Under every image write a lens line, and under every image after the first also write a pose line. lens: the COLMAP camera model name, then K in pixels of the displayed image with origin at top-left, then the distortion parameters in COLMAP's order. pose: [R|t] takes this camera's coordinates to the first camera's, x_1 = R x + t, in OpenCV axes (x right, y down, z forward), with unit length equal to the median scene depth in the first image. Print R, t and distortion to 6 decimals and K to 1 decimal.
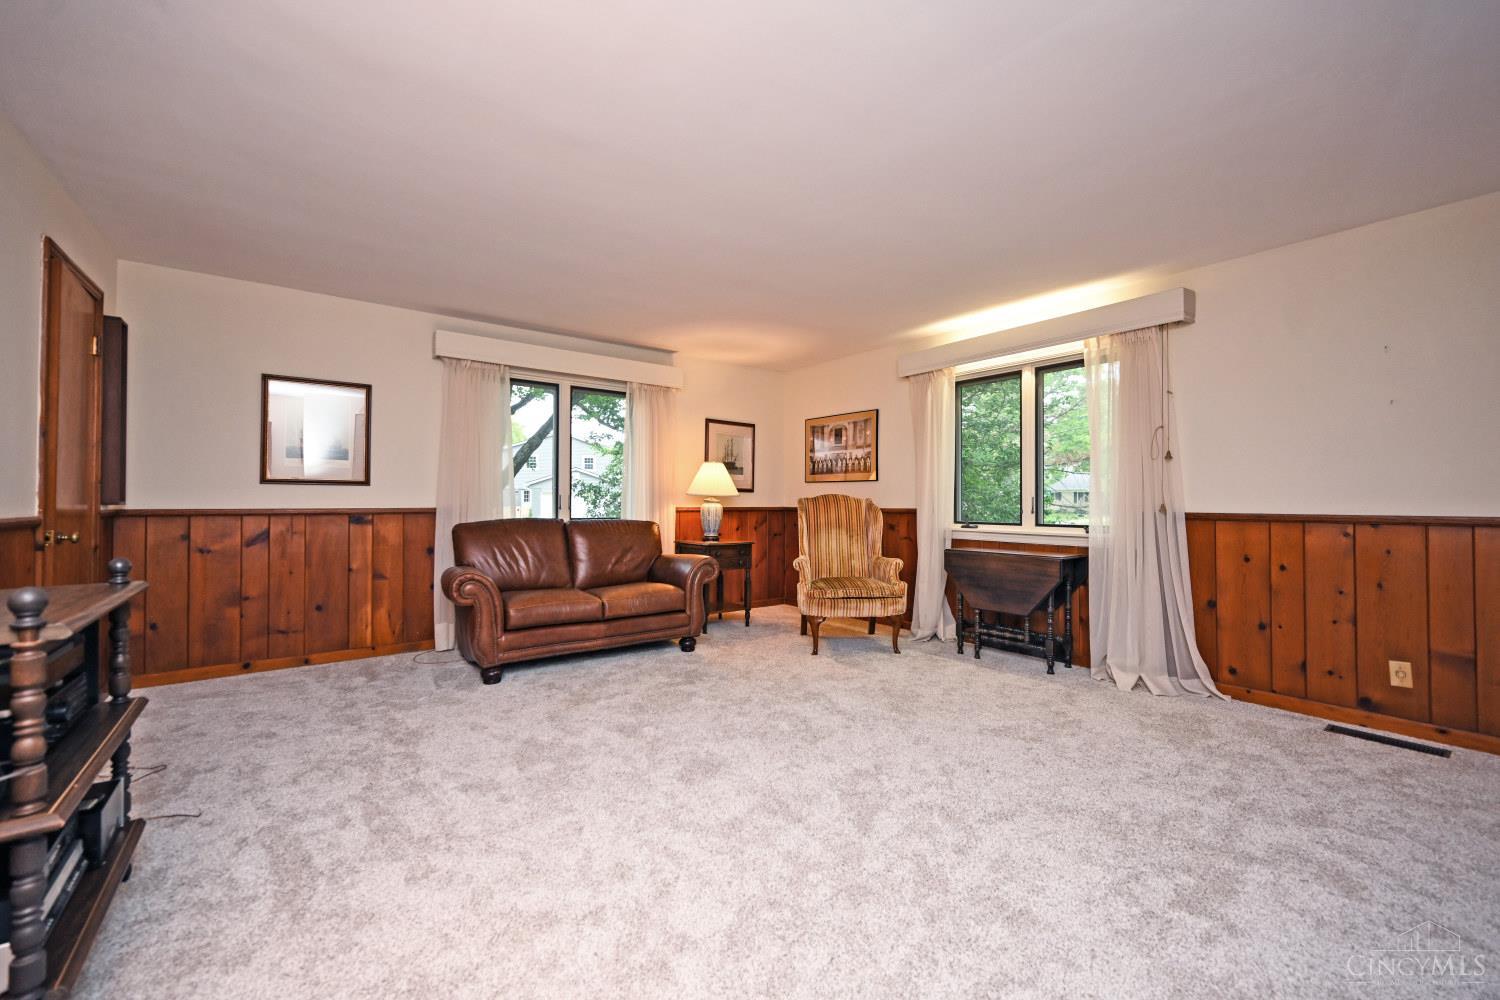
lens RADIAL K [[589.2, 0, 754.8], [0, 589.2, 495.2], [0, 0, 1]] dist [-0.001486, -0.000154]
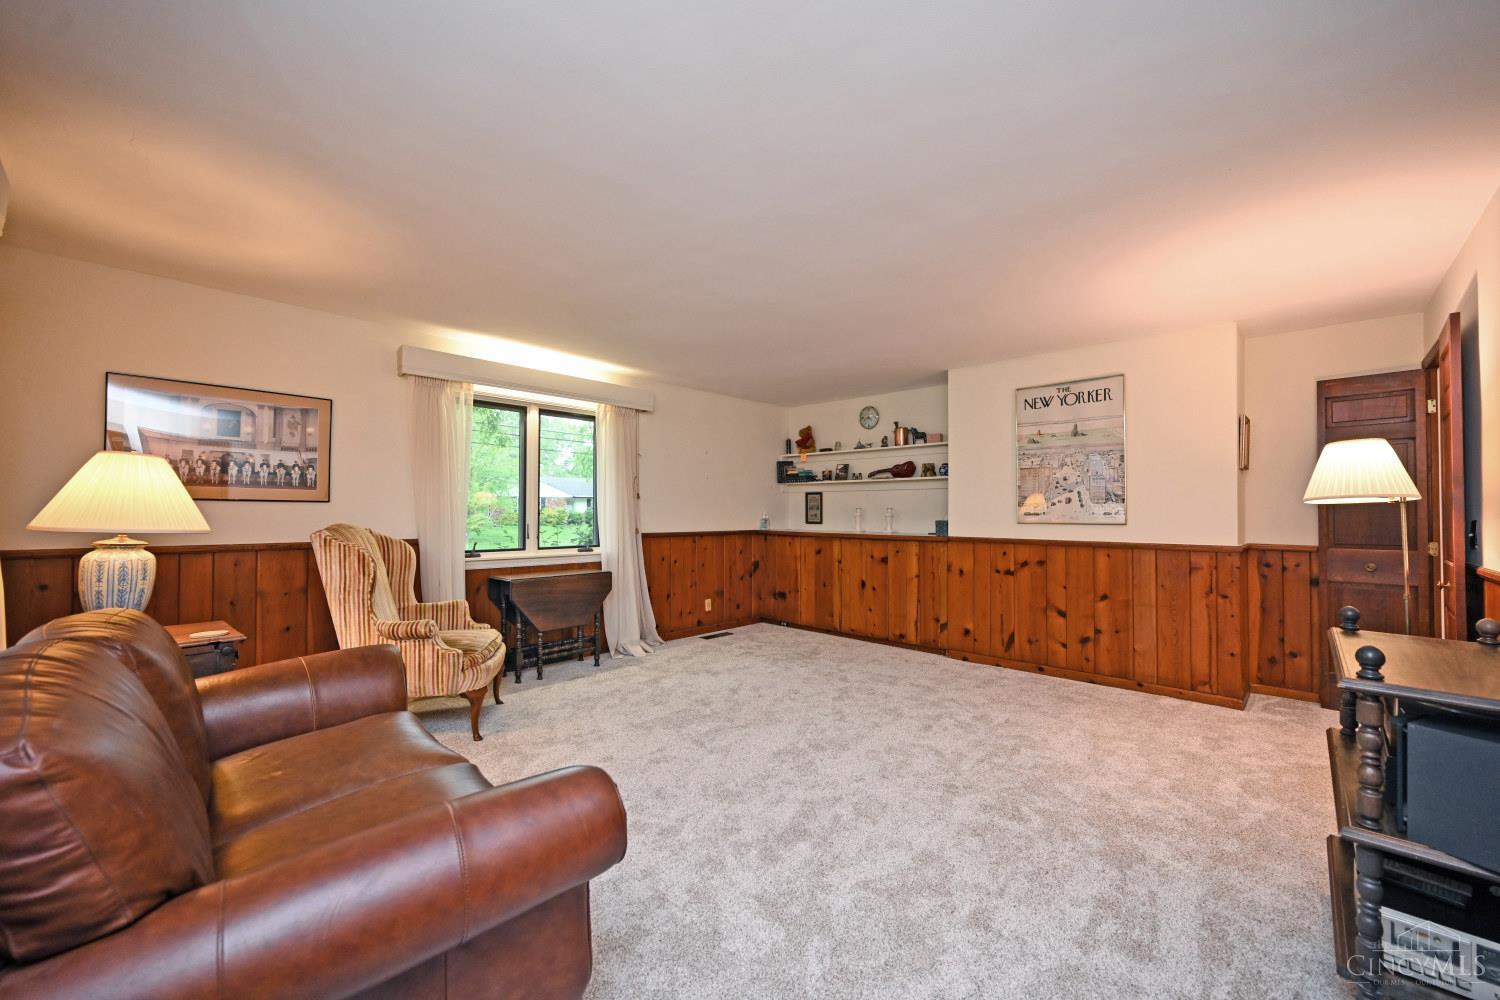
lens RADIAL K [[589.2, 0, 752.8], [0, 589.2, 507.0], [0, 0, 1]] dist [-0.001486, -0.000154]
pose [[-0.147032, 0.005368, 0.989117, -0.688151], [-0.013875, 0.999876, -0.007489, -0.025553], [-0.989034, -0.014825, -0.146940, 0.757231]]
